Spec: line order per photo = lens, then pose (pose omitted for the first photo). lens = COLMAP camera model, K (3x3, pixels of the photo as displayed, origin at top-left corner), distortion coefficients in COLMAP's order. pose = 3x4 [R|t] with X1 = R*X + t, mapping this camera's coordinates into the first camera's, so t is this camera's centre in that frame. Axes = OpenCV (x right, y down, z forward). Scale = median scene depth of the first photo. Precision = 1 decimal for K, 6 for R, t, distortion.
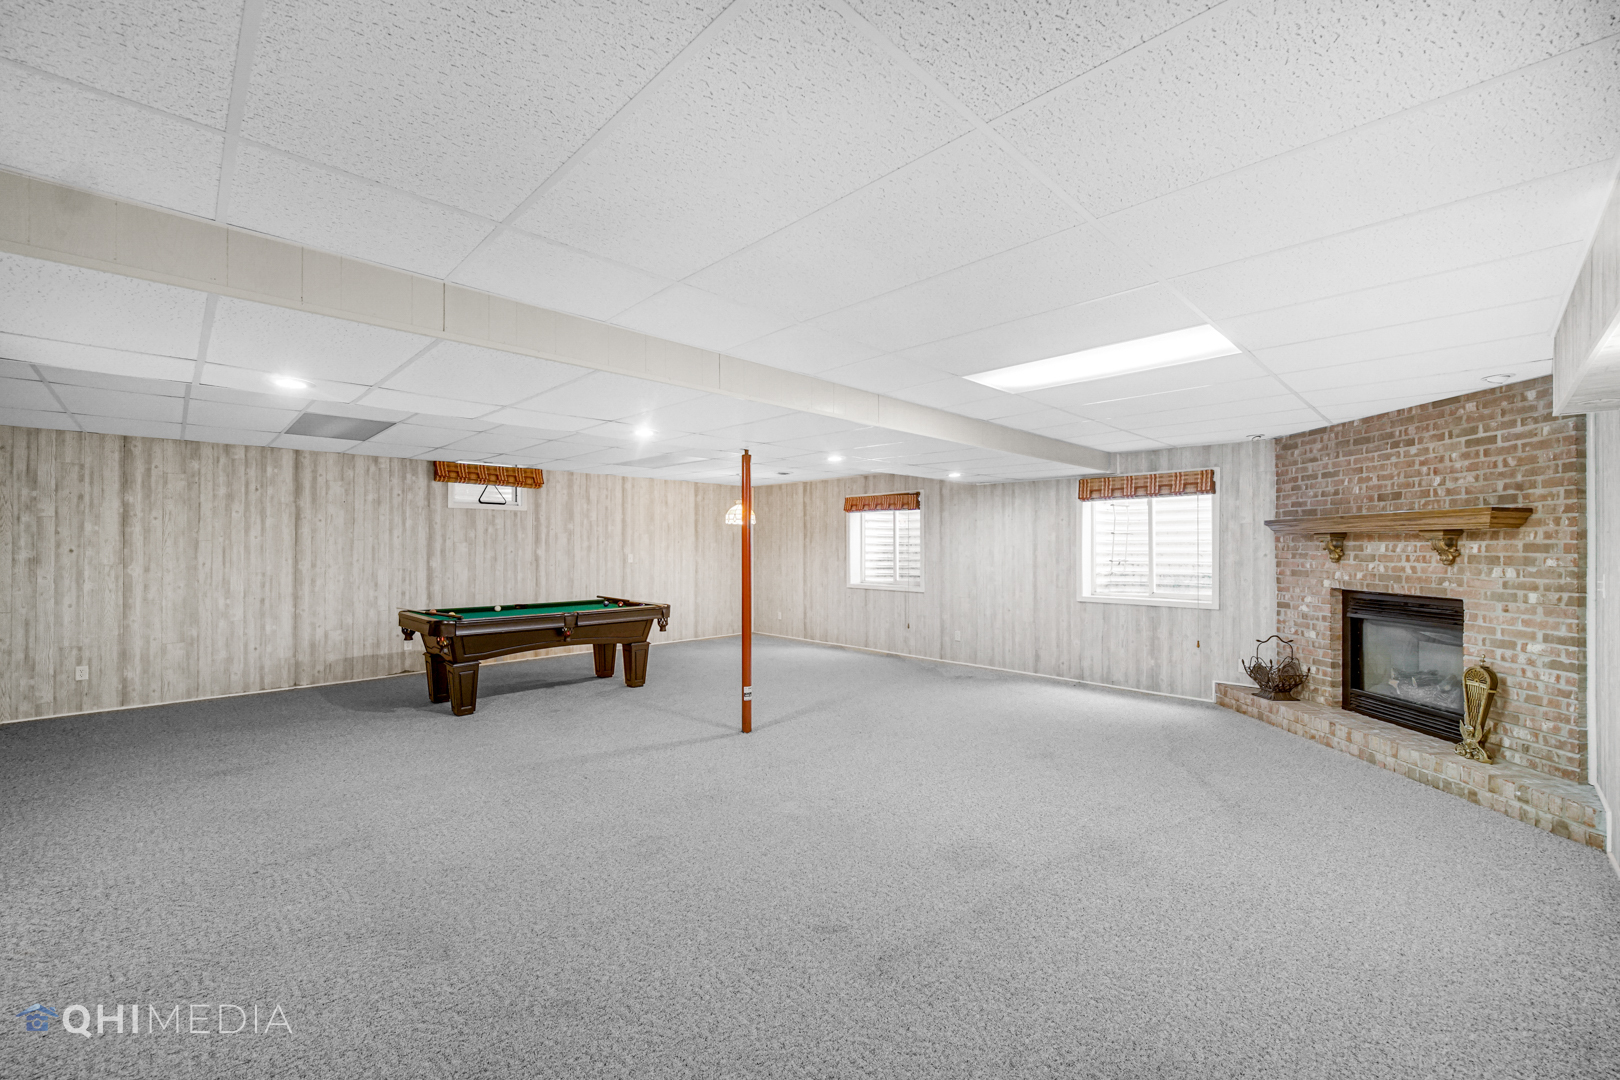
lens RADIAL K [[648.4, 0, 796.6], [0, 648.4, 541.4], [0, 0, 1]] dist [0.001130, 0.000043]
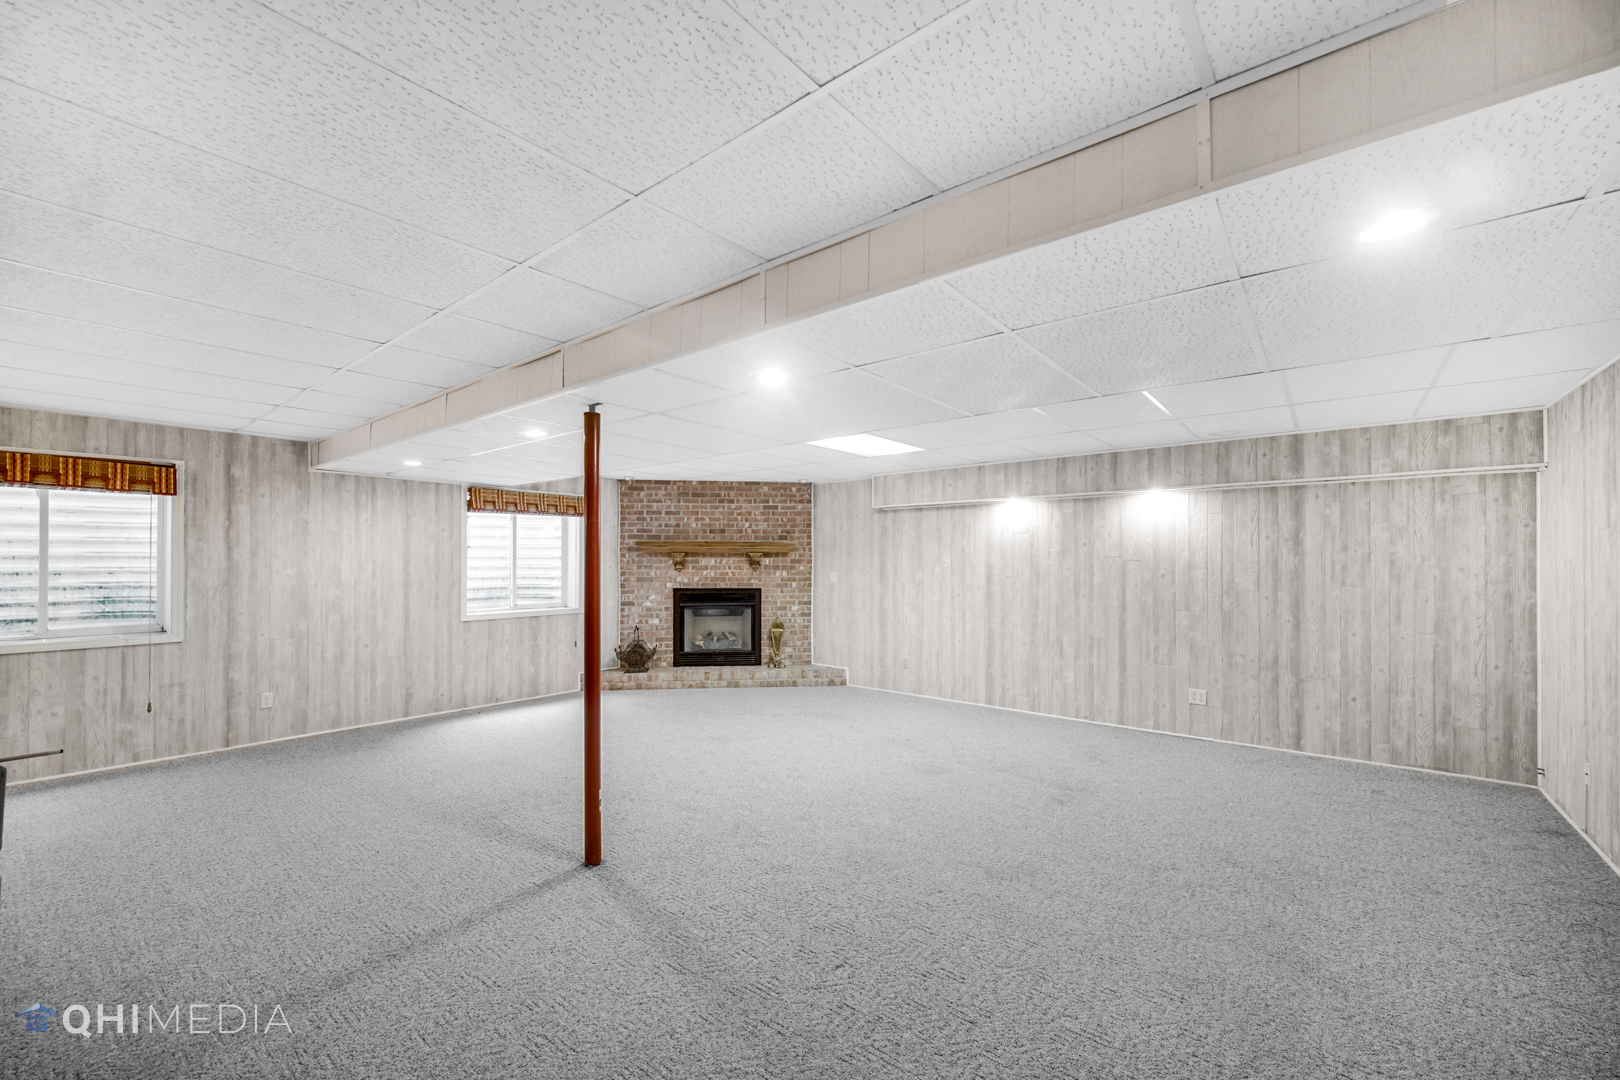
lens RADIAL K [[648.4, 0, 796.3], [0, 648.4, 554.5], [0, 0, 1]] dist [0.001130, 0.000043]
pose [[-0.101253, 0.008043, 0.994828, -0.698745], [-0.007951, 0.999929, -0.008894, 0.004610], [-0.994829, -0.008810, -0.101182, 0.856264]]
